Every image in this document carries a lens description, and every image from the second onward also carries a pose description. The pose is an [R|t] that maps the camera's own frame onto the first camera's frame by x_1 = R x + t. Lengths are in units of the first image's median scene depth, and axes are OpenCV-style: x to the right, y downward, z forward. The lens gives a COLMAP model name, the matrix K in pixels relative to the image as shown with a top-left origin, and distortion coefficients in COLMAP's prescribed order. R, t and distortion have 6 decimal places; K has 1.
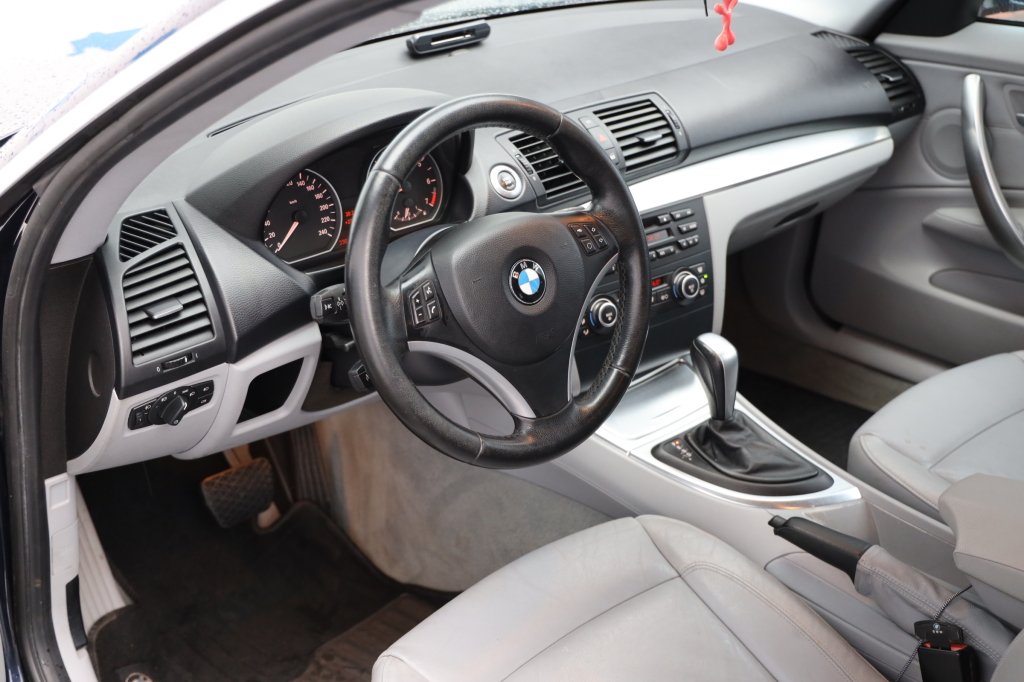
lens RADIAL K [[1330.5, 0, 507.2], [0, 1330.5, 345.3], [0, 0, 1]] dist [0.125309, 0.000000]
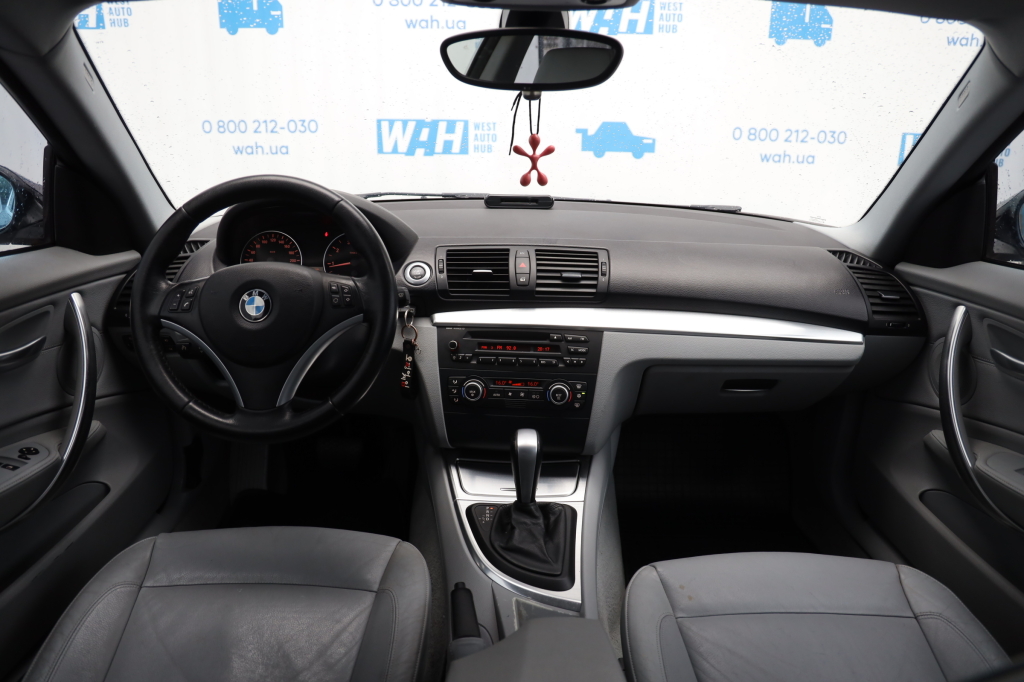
lens RADIAL K [[694.7, 0, 507.6], [0, 694.7, 336.4], [0, 0, 1]] dist [-0.077783, 0.024761]
pose [[0.746030, 0.204142, -0.633850, 0.490241], [-0.310902, 0.948518, -0.060439, -0.041362], [0.588880, 0.242154, 0.771091, 0.462223]]
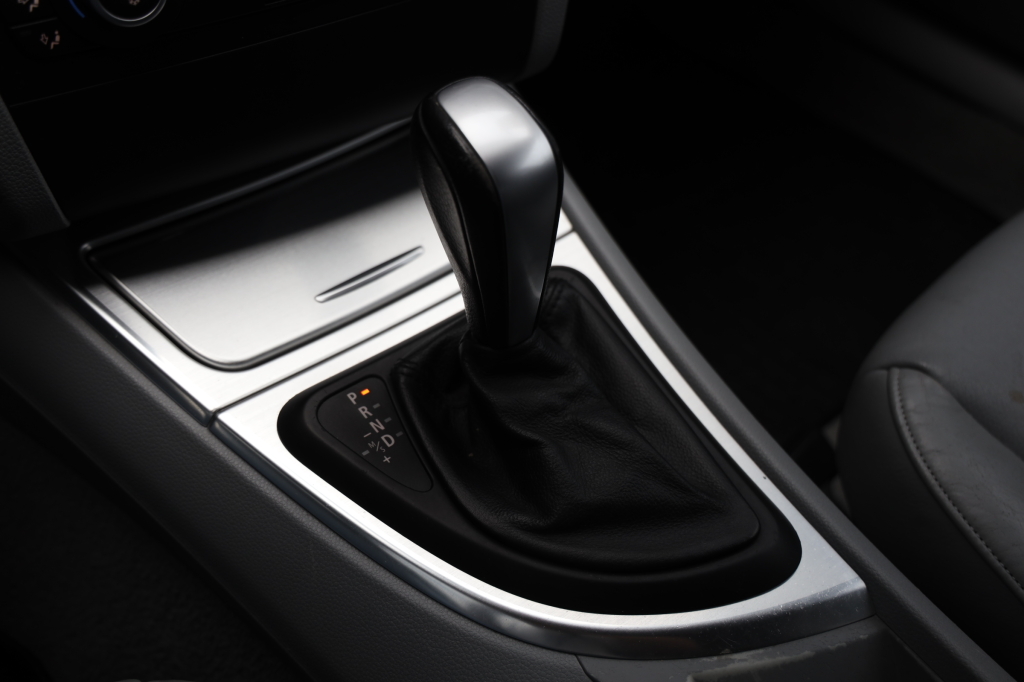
lens RADIAL K [[1224.8, 0, 517.8], [0, 1224.8, 341.6], [0, 0, 1]] dist [0.042933, 0.000000]
pose [[0.996256, 0.080188, 0.032305, 0.149073], [-0.086393, 0.937033, 0.338386, -0.045622], [-0.003137, -0.339910, 0.940453, 0.685552]]
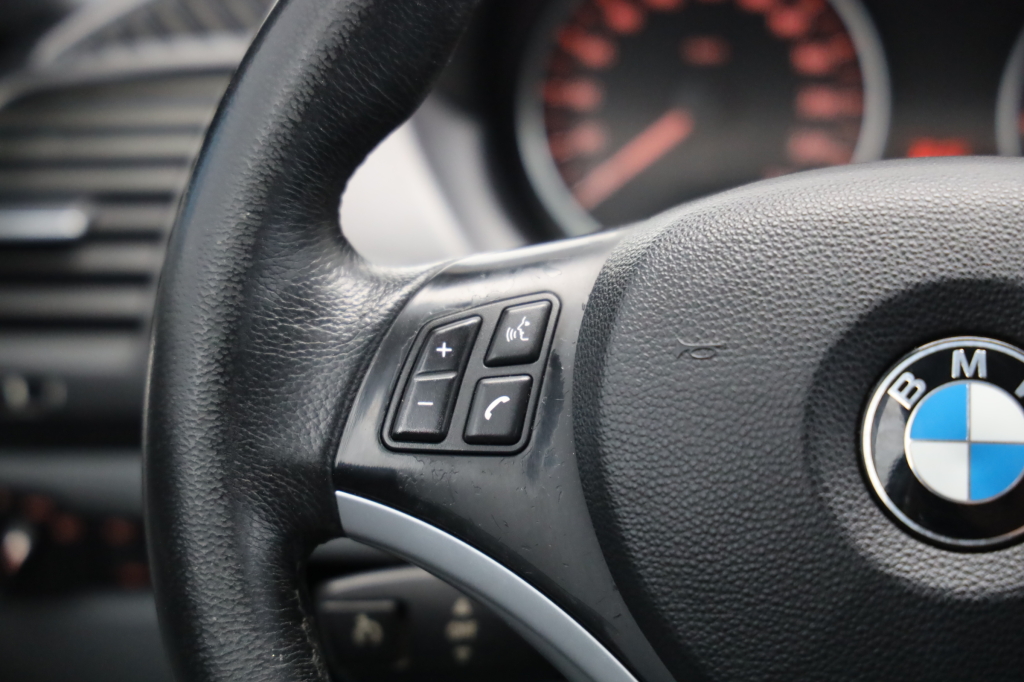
lens RADIAL K [[2956.2, 0, 513.4], [0, 2956.2, 347.9], [0, 0, 1]] dist [0.630309, 0.000000]
pose [[0.663008, 0.239104, -0.709401, 0.231341], [-0.347725, 0.937554, -0.008982, -0.023765], [0.662954, 0.252631, 0.704748, 0.449342]]
